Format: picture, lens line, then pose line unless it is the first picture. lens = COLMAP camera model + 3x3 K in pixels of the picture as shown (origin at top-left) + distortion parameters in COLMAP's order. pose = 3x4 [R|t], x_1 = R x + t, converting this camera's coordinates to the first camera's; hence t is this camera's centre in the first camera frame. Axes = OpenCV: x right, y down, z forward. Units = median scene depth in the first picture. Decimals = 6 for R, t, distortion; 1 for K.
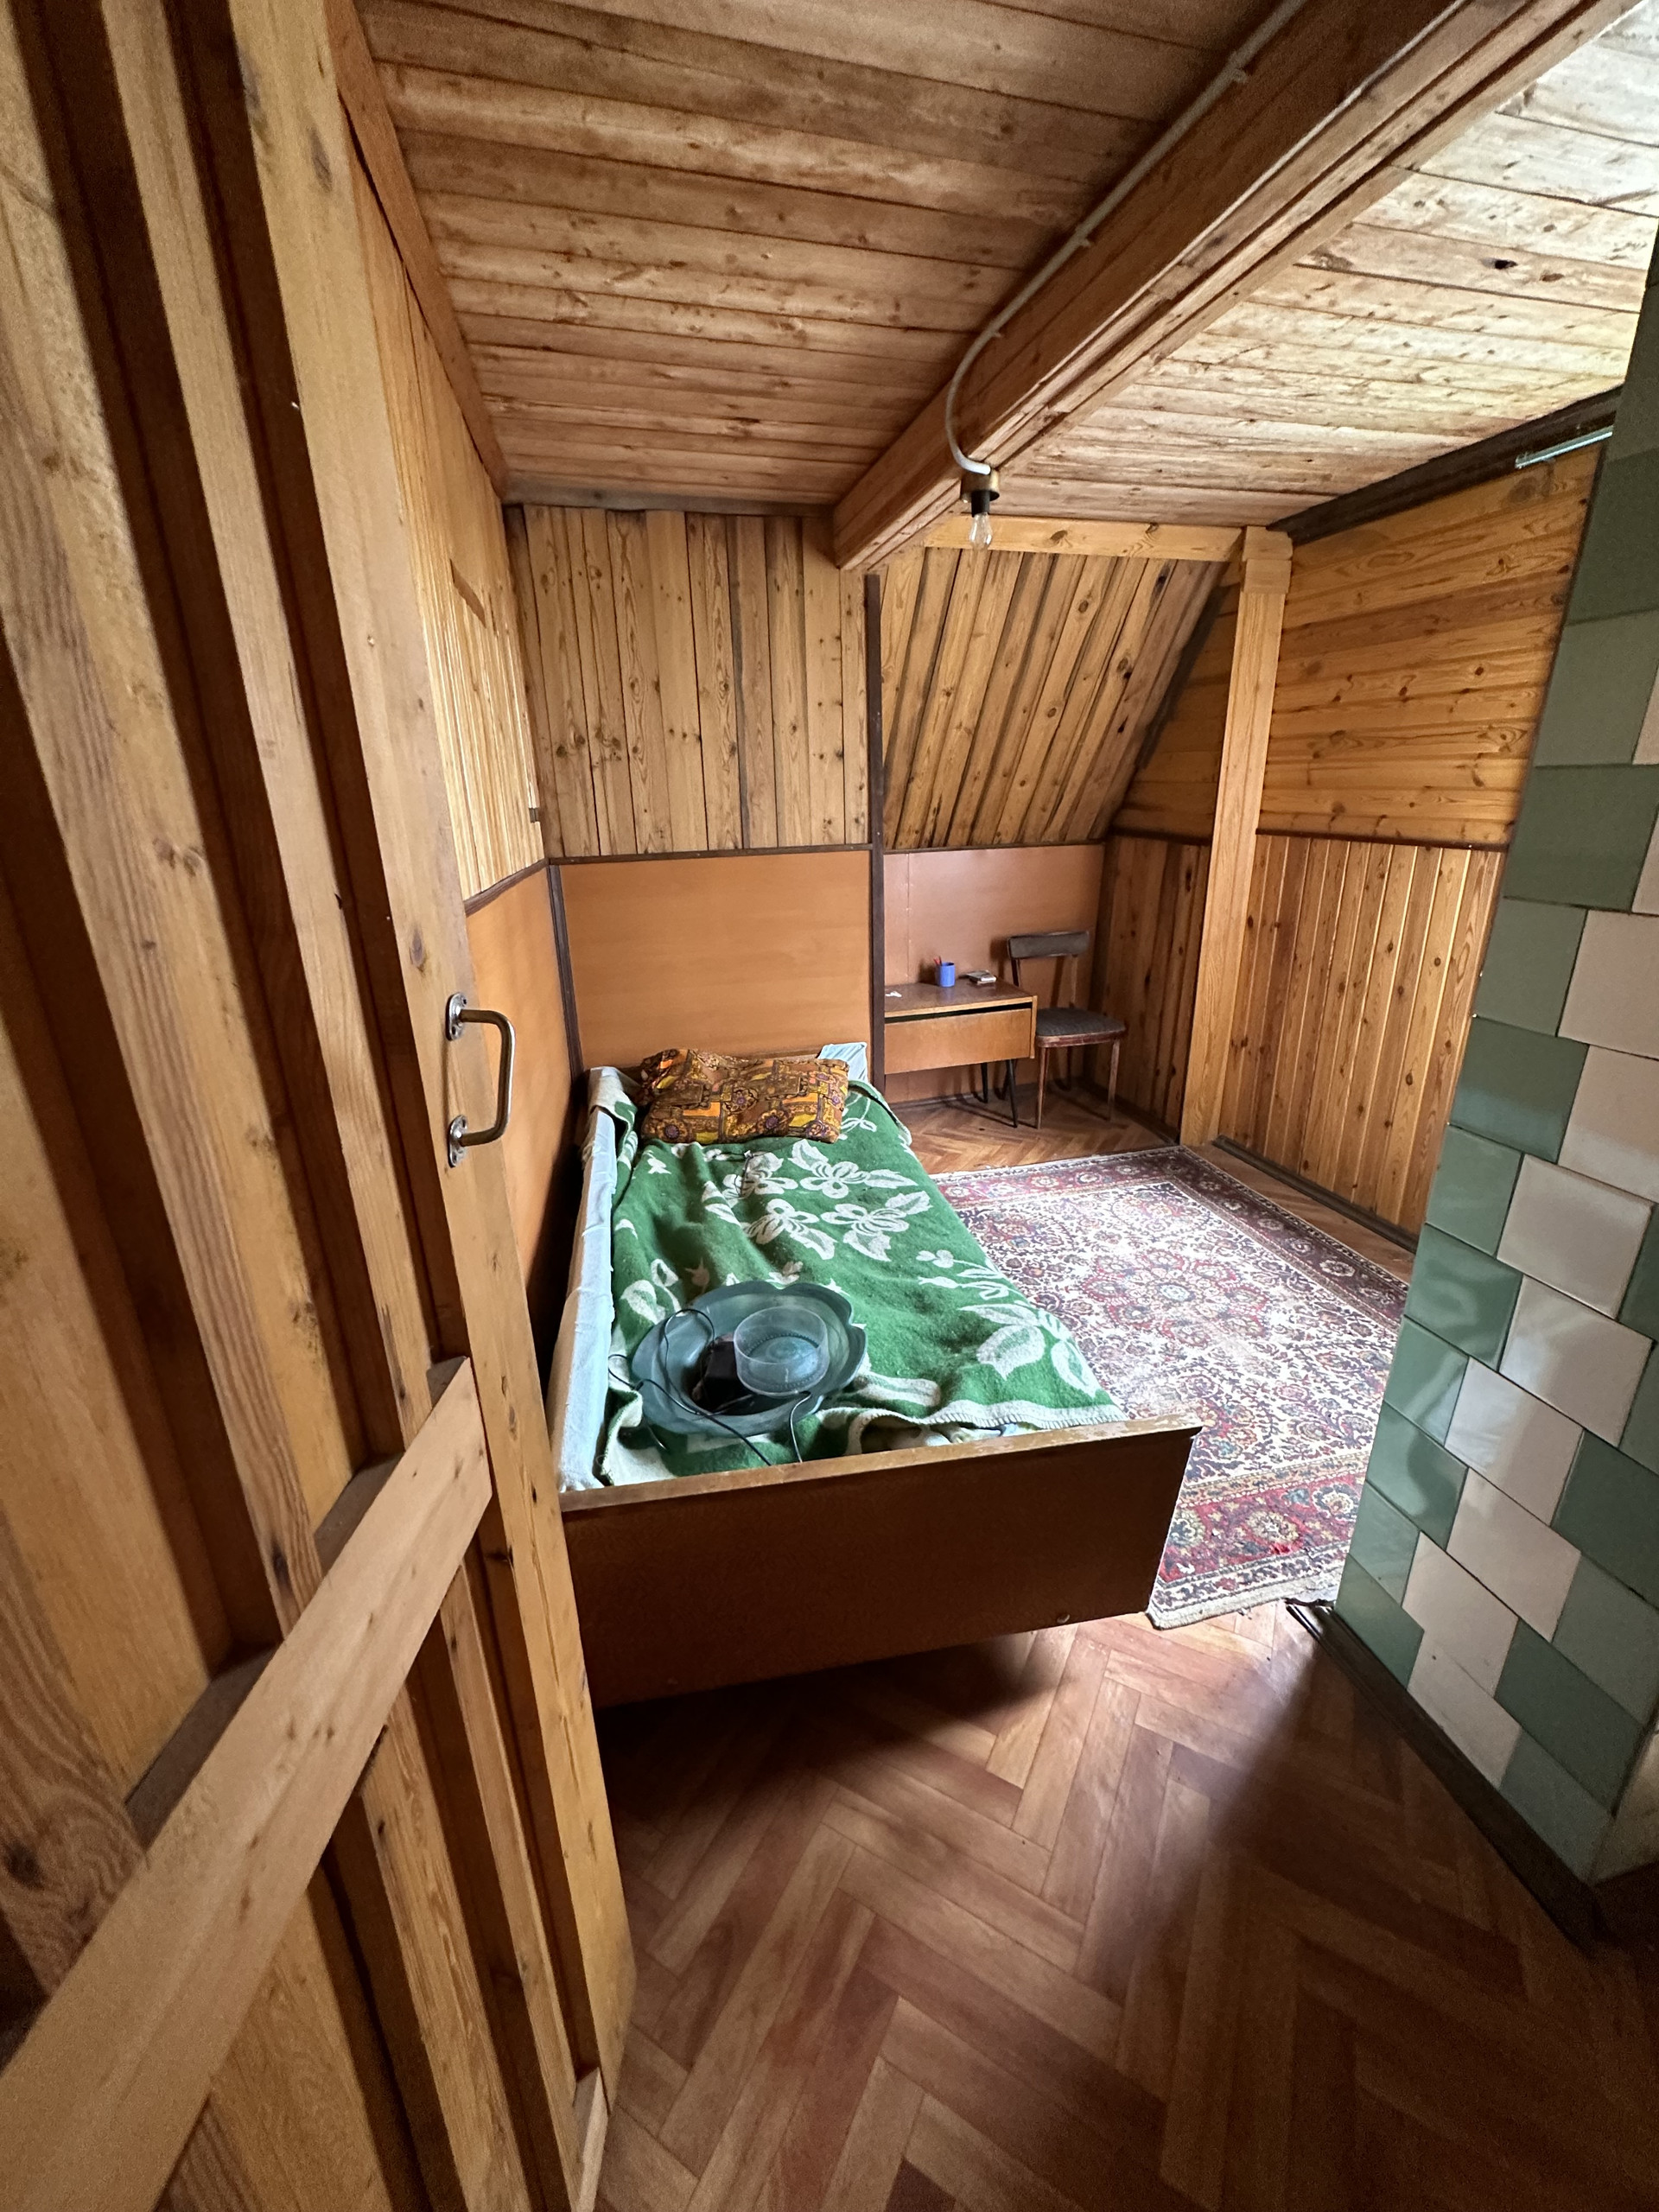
lens RADIAL K [[881.4, 0, 834.4], [0, 881.4, 1094.2], [0, 0, 1]] dist [-0.002176, 0.000748]
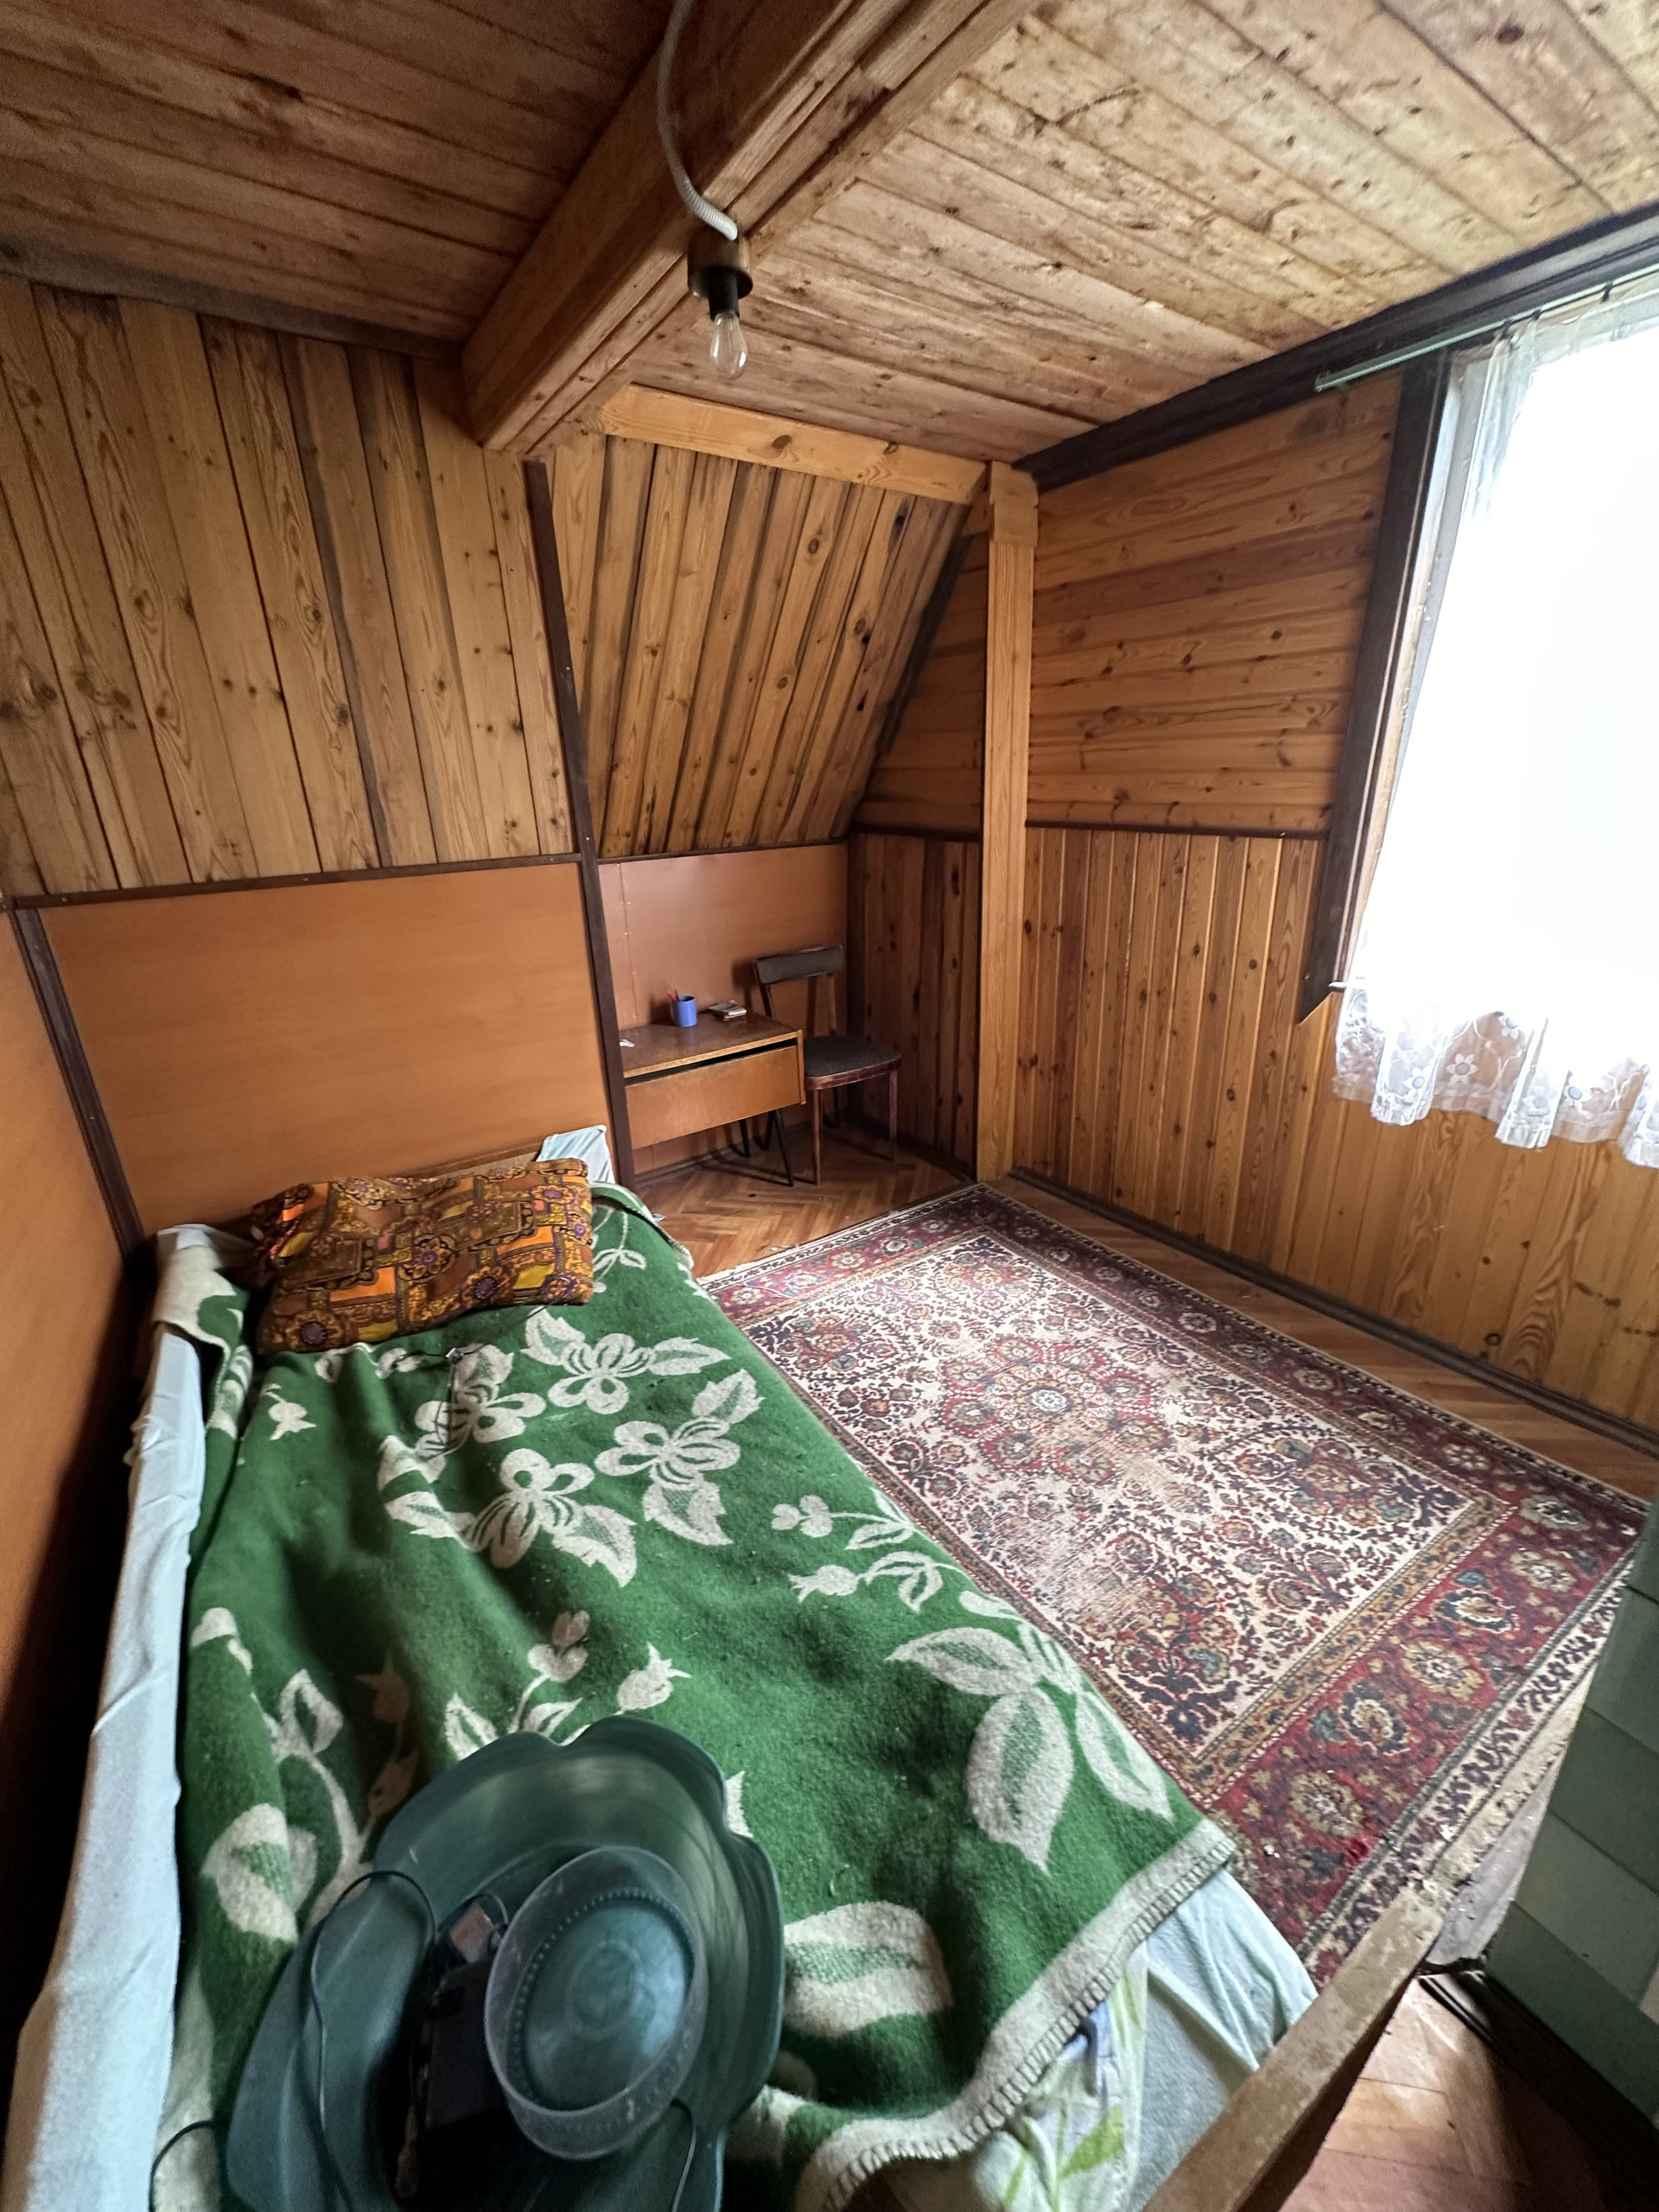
lens RADIAL K [[881.4, 0, 835.6], [0, 881.4, 1101.2], [0, 0, 1]] dist [-0.002176, 0.000748]
pose [[0.938696, -0.123919, 0.321705, -0.020076], [0.121888, 0.992189, 0.026533, -0.089354], [-0.322480, 0.014306, 0.946468, 0.295980]]
